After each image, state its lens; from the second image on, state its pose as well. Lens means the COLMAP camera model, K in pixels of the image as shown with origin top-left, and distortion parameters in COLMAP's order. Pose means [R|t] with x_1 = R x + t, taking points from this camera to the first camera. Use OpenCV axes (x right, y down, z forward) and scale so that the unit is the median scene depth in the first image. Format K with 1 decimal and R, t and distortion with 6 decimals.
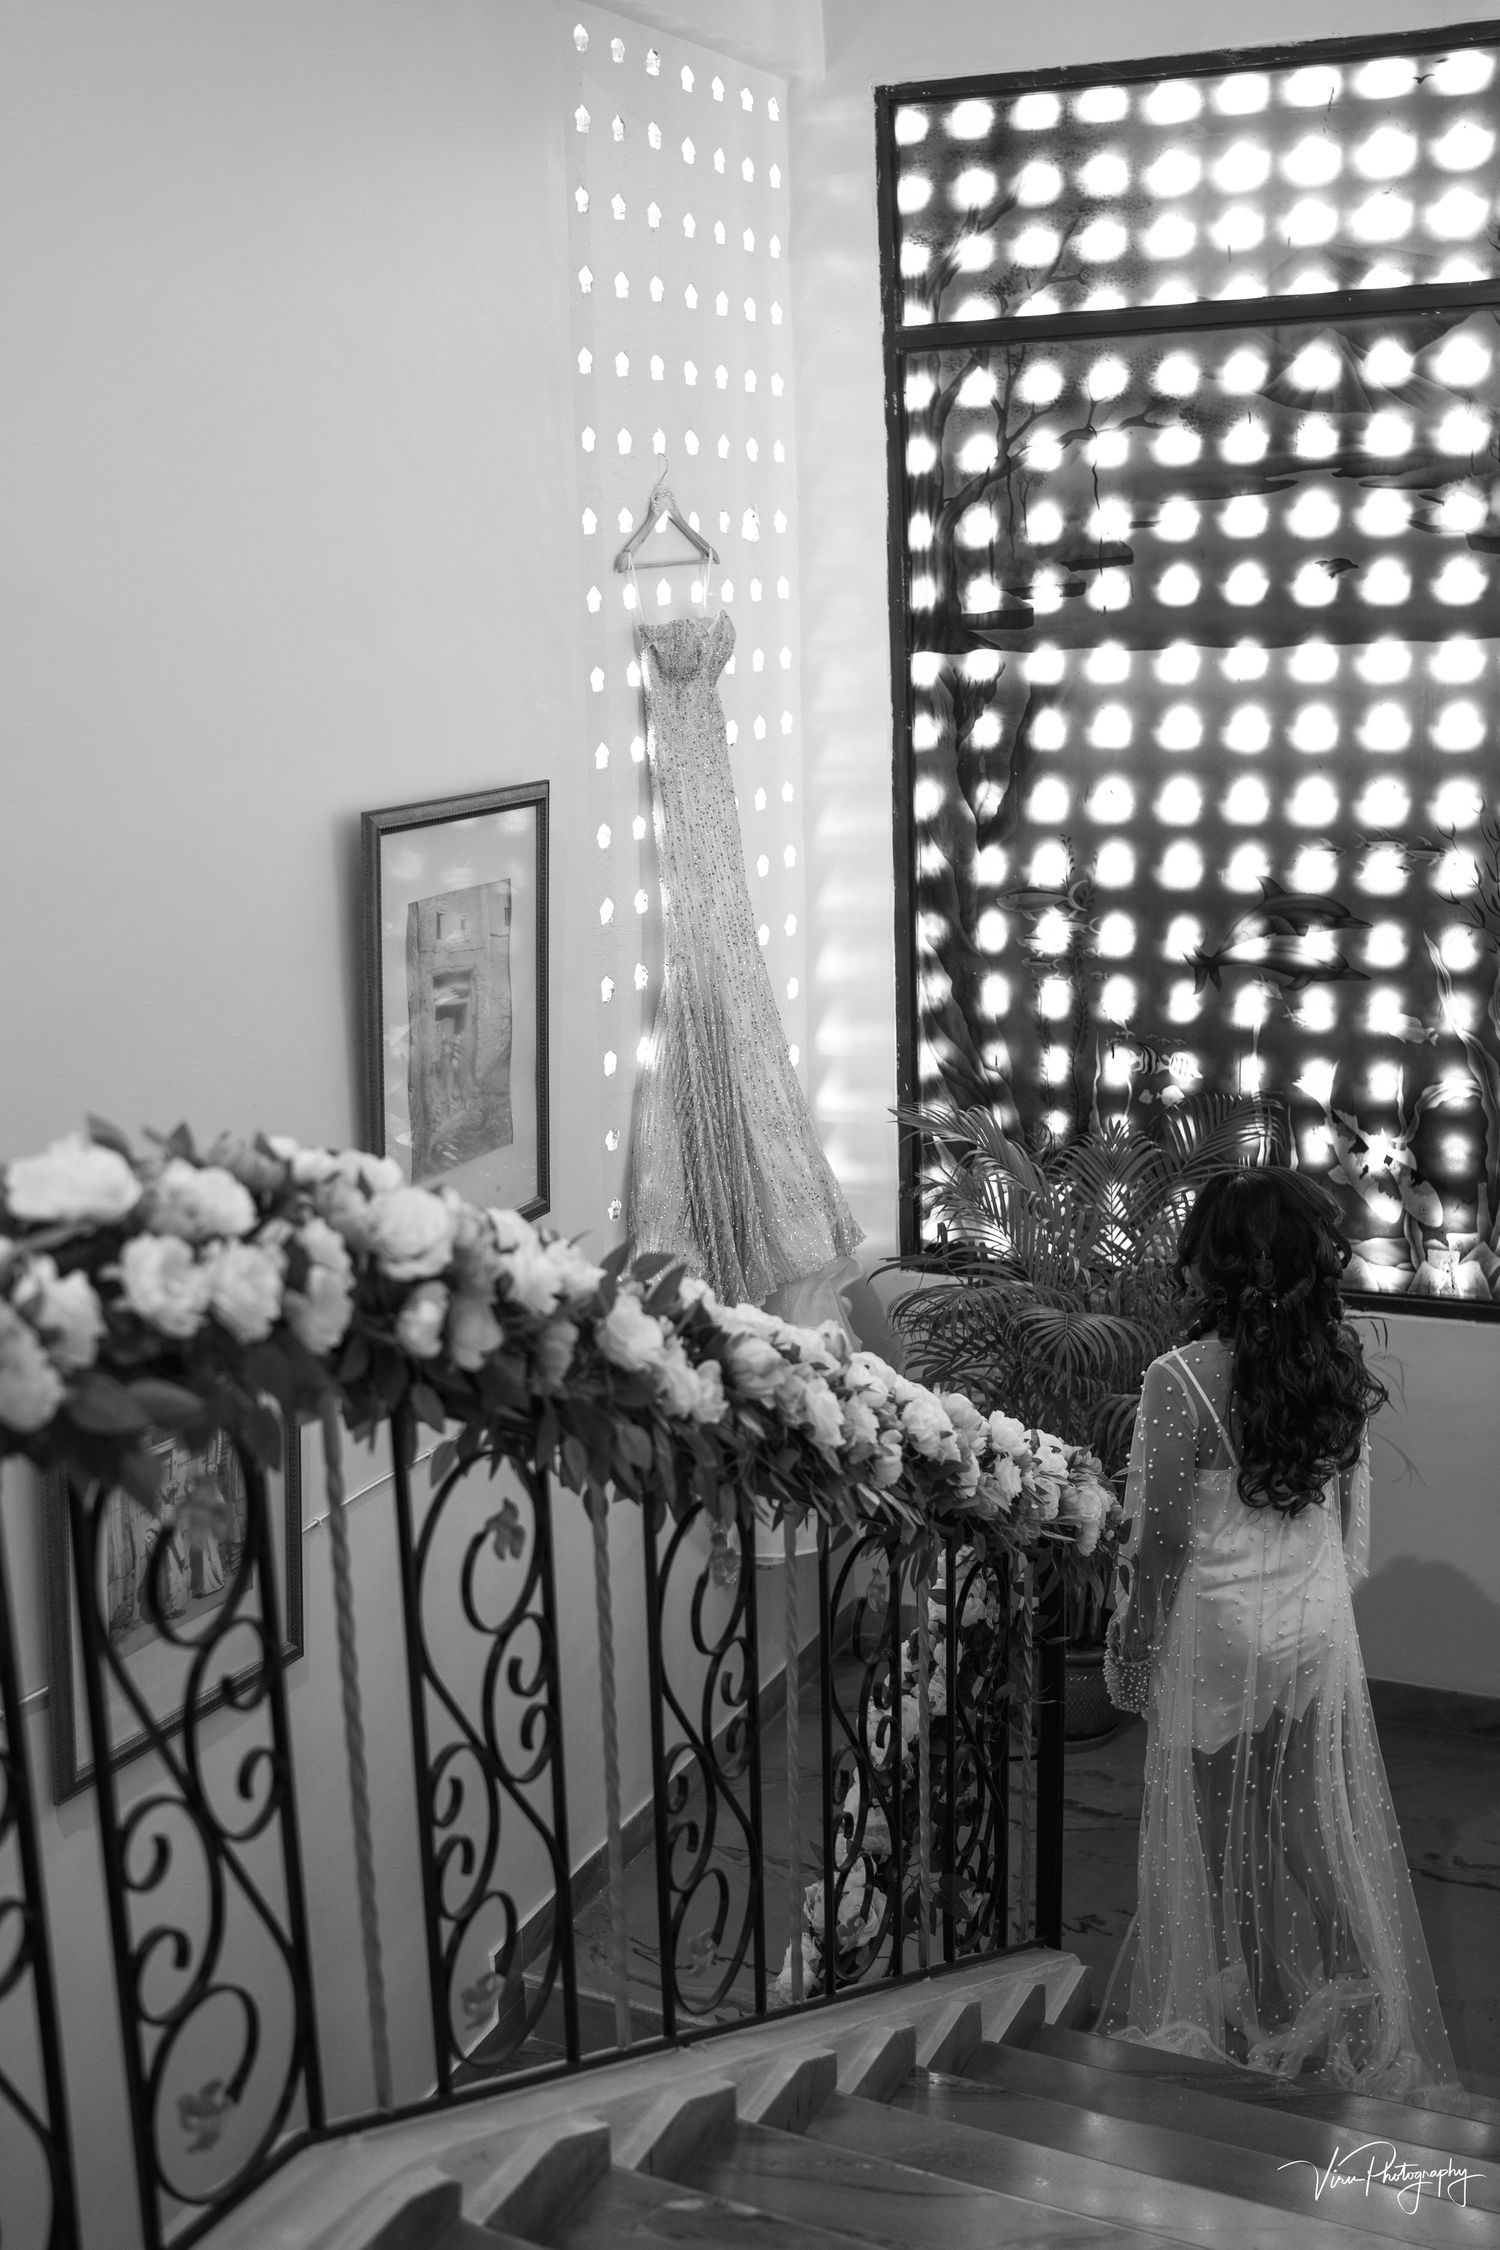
lens RADIAL K [[2339.3, 0, 750.0], [0, 2339.3, 1125.0], [0, 0, 1]] dist [-0.169243, 0.020305]
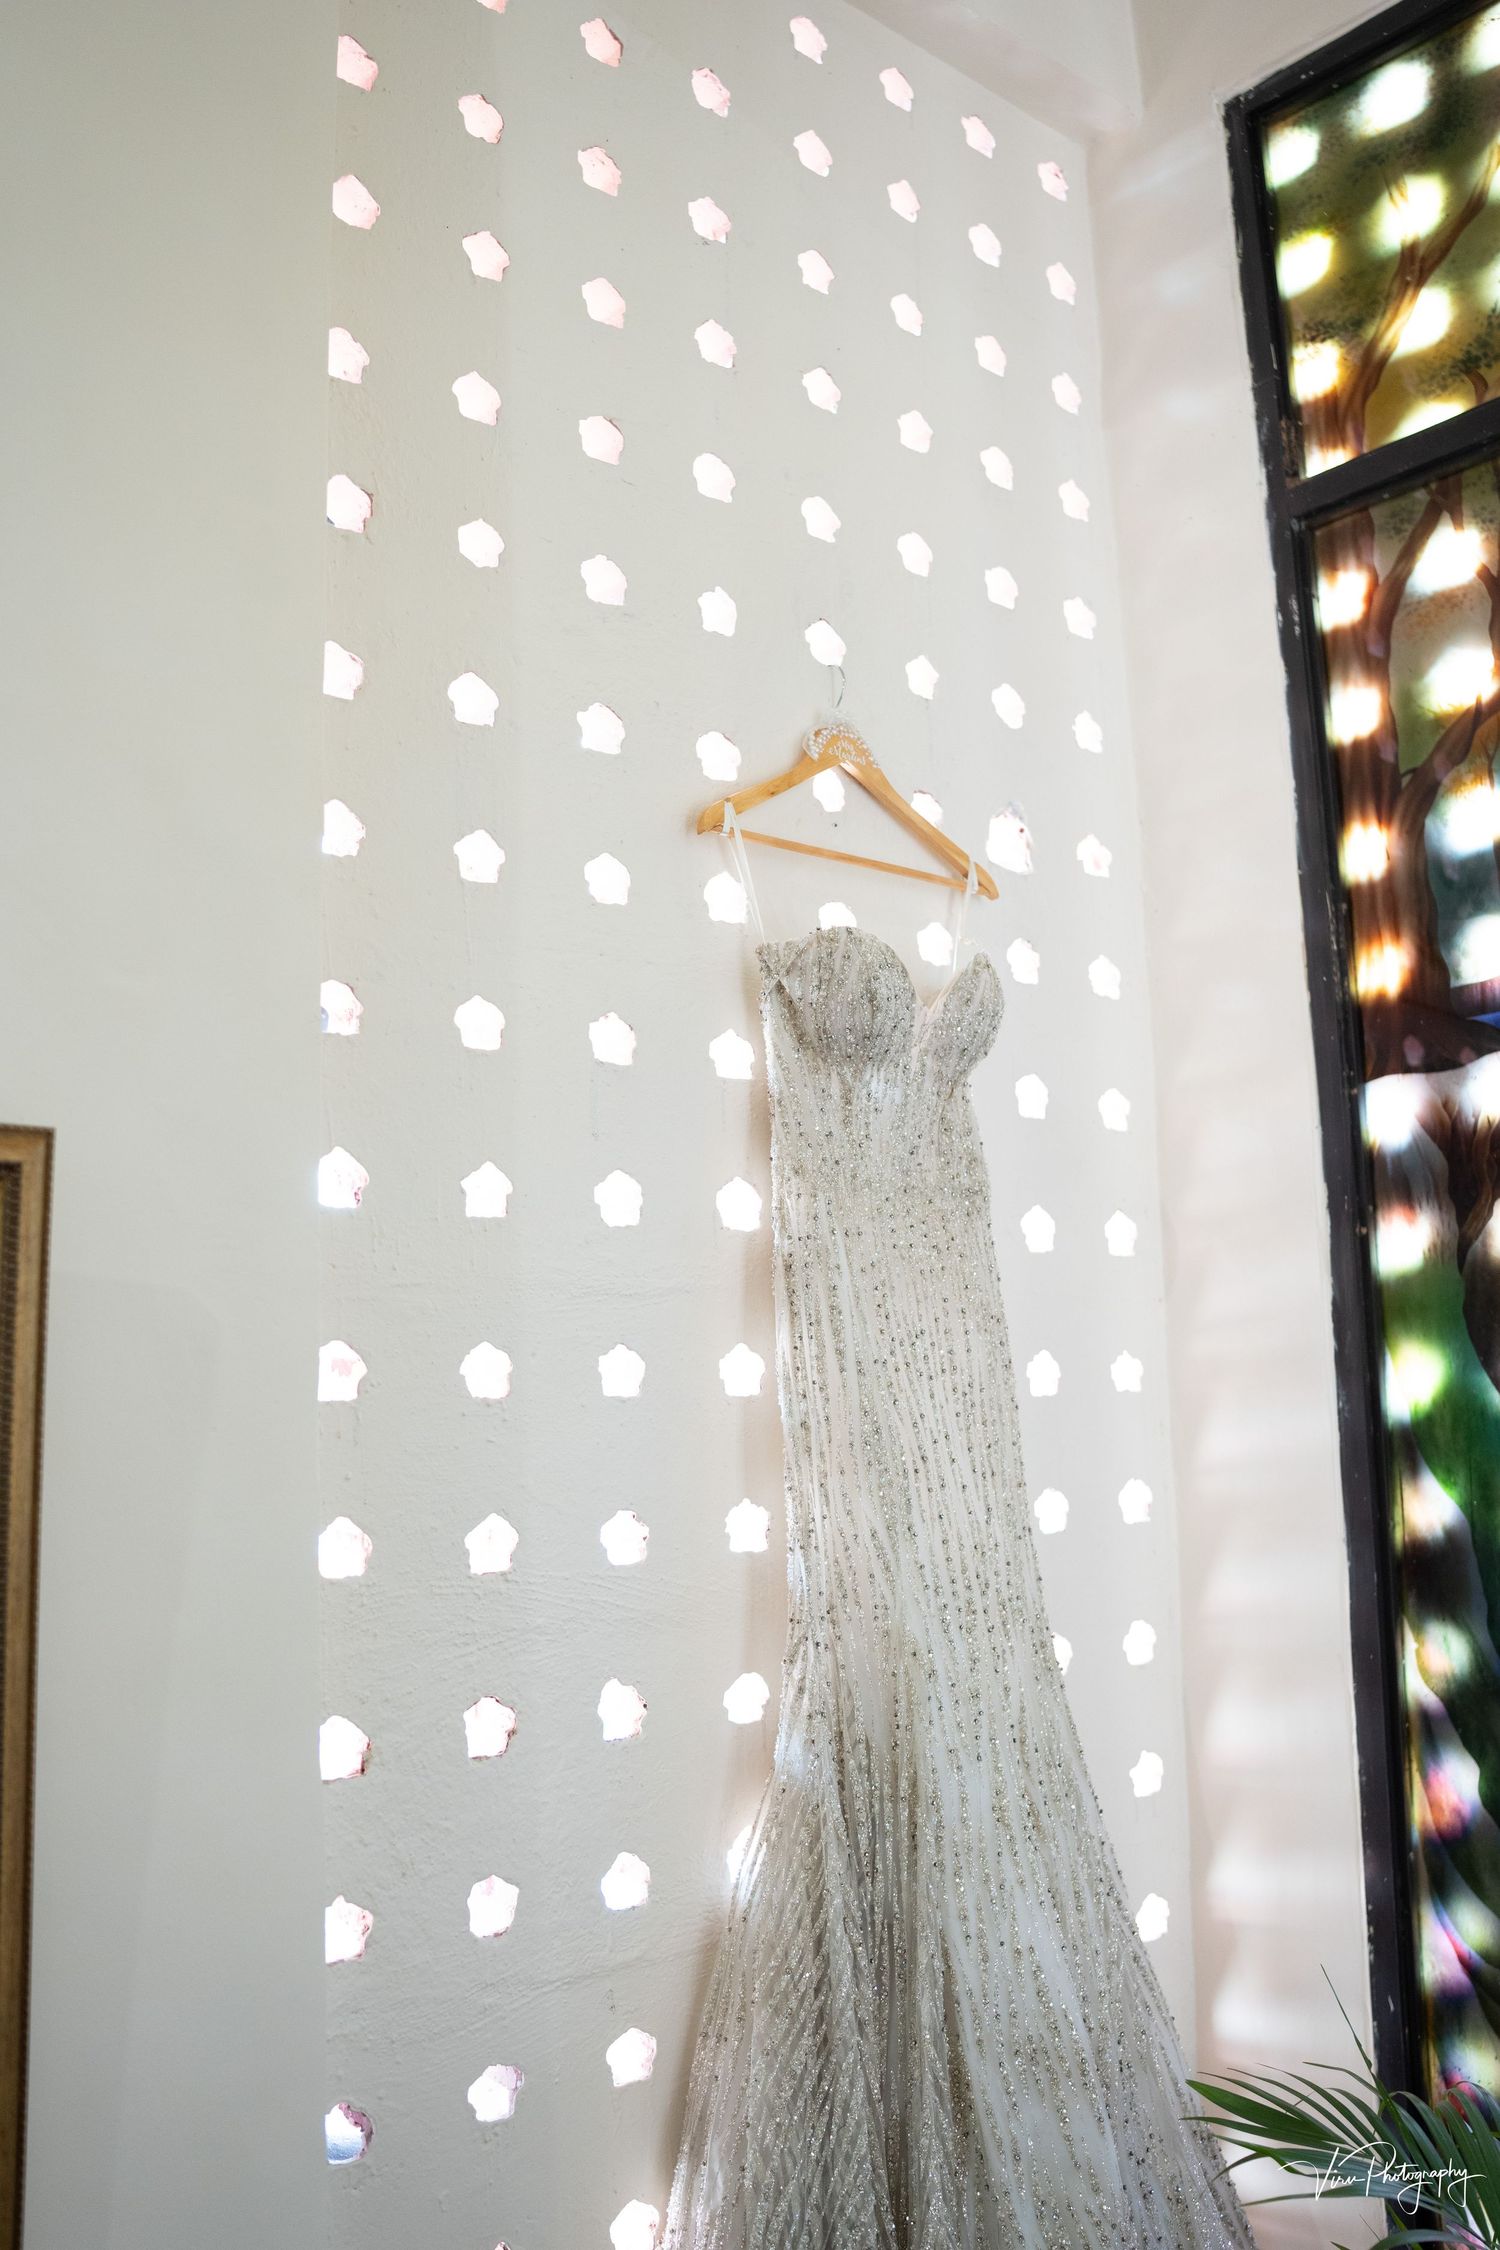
lens RADIAL K [[2217.3, 0, 749.0], [0, 2217.3, 1060.7], [0, 0, 1]] dist [-0.168203, 0.150770]
pose [[0.959904, -0.041527, -0.277236, 0.076302], [-0.085149, 0.899049, -0.429489, 0.009639], [0.267084, 0.435875, 0.859464, 0.564716]]
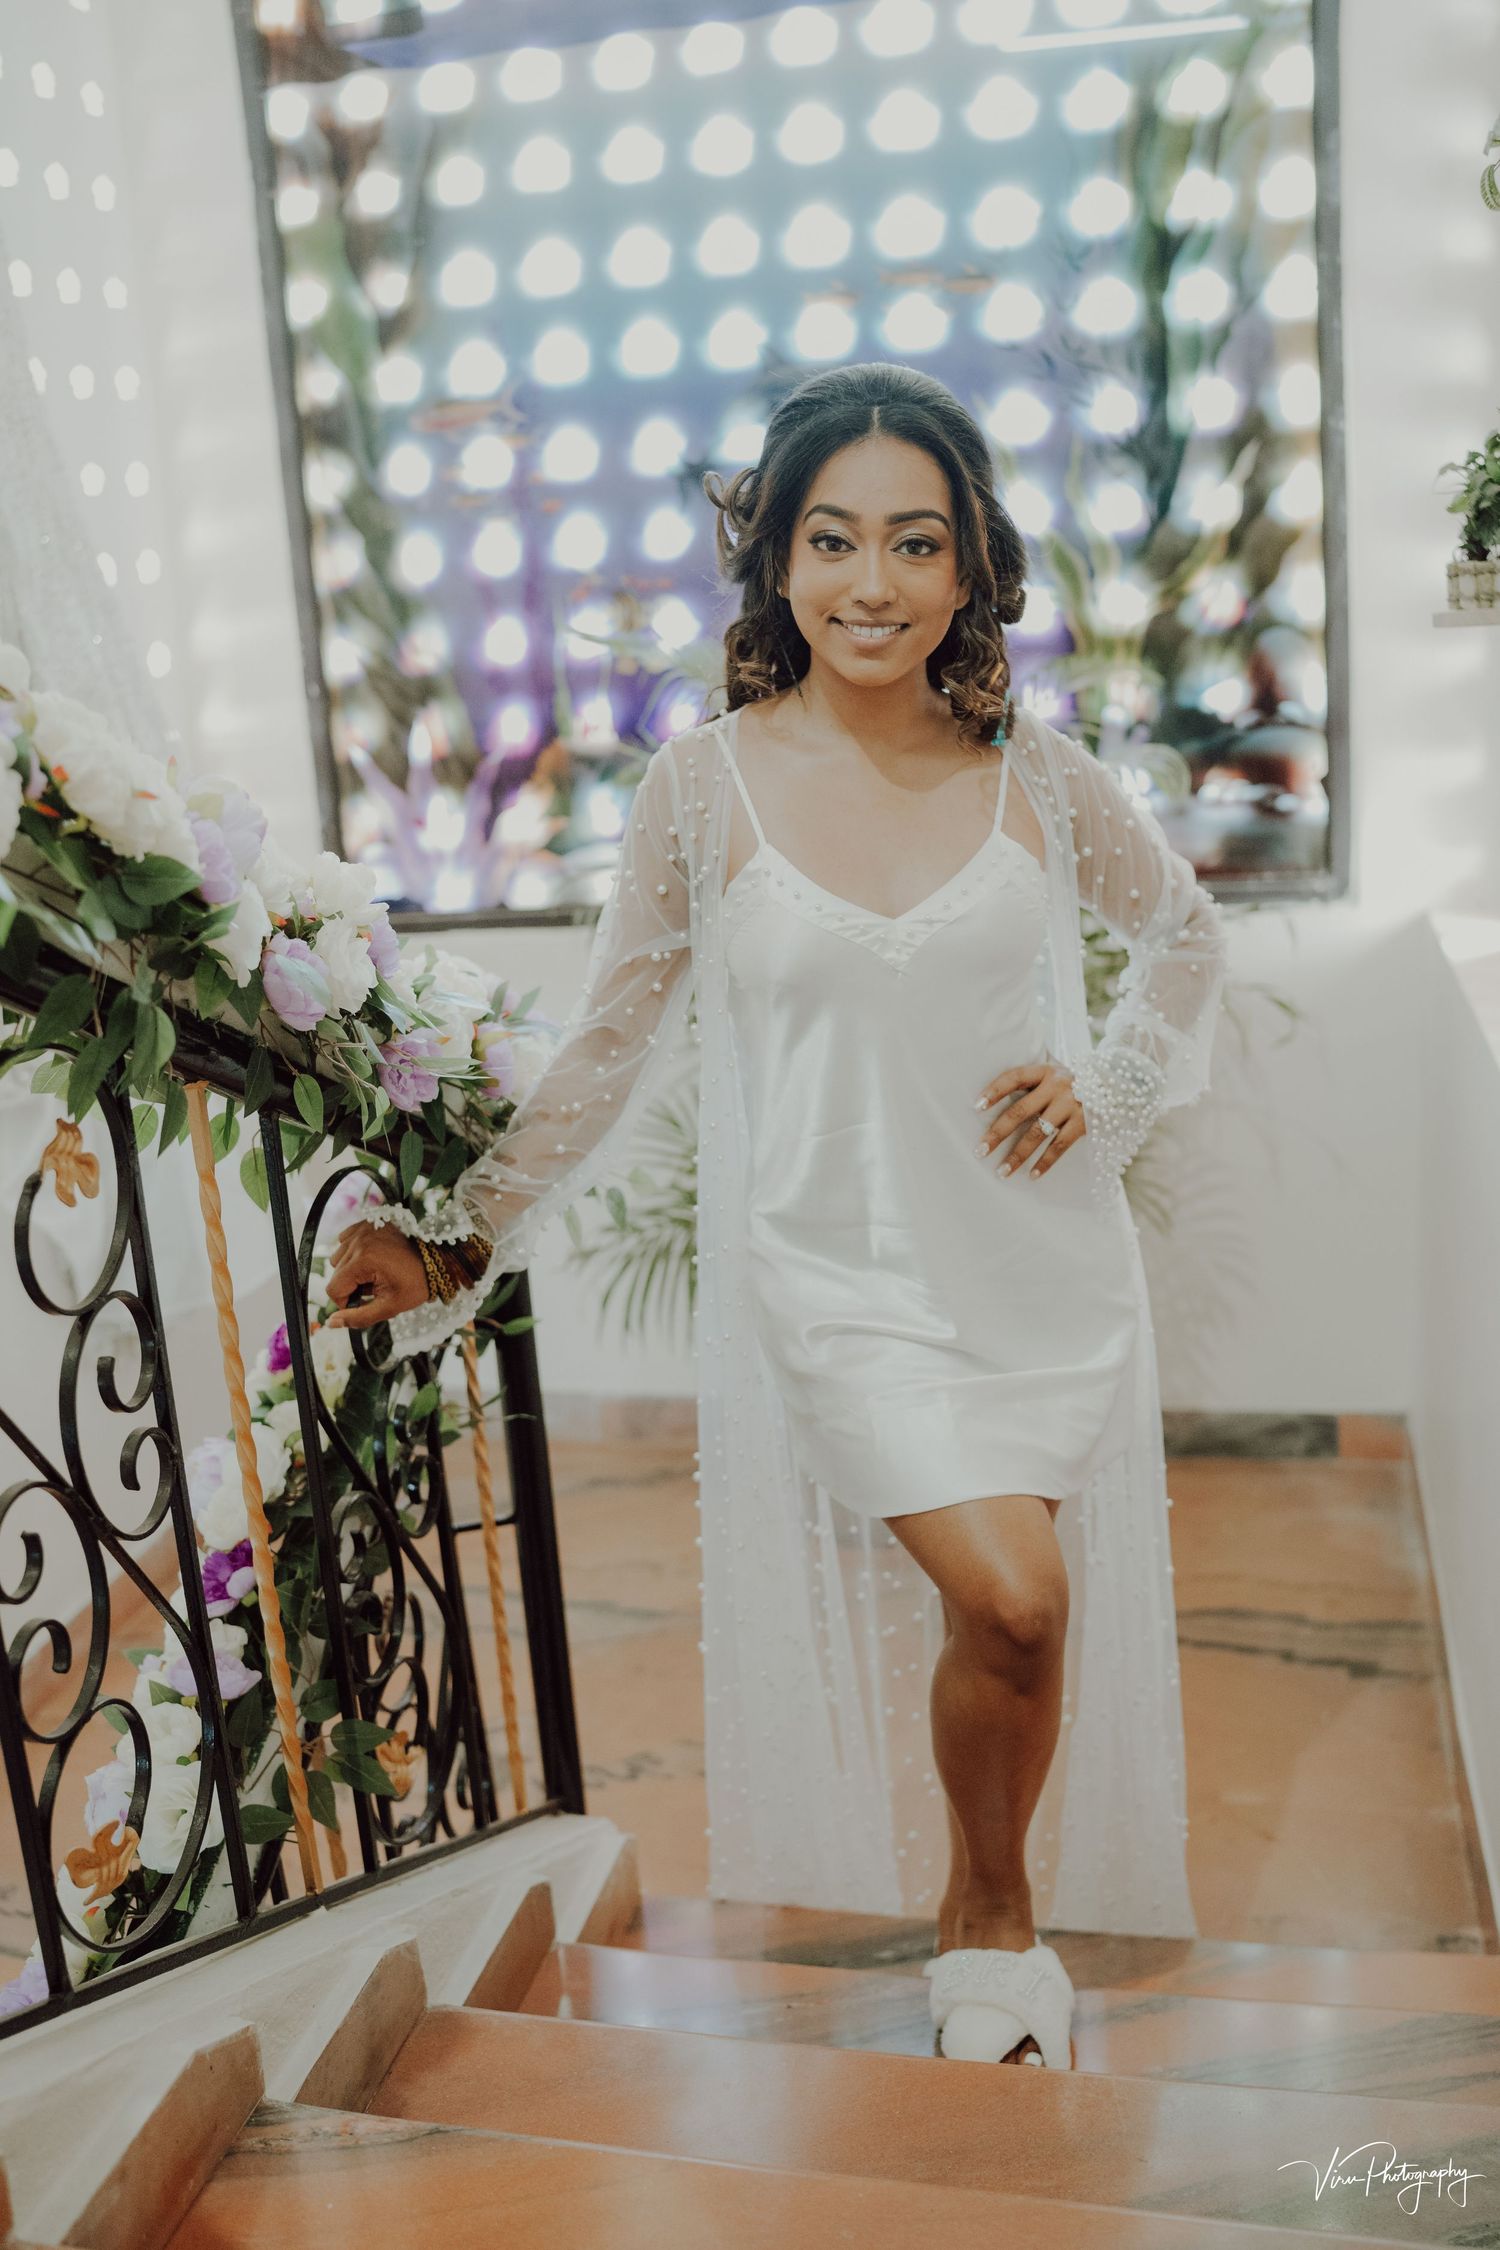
lens RADIAL K [[2339.3, 0, 750.0], [0, 2339.3, 1125.0], [0, 0, 1]] dist [-0.169243, 0.020305]
pose [[0.977054, -0.093551, 0.191349, 0.052785], [0.081089, 0.994105, 0.071968, 0.087202], [-0.196954, -0.054801, 0.978880, 0.255381]]
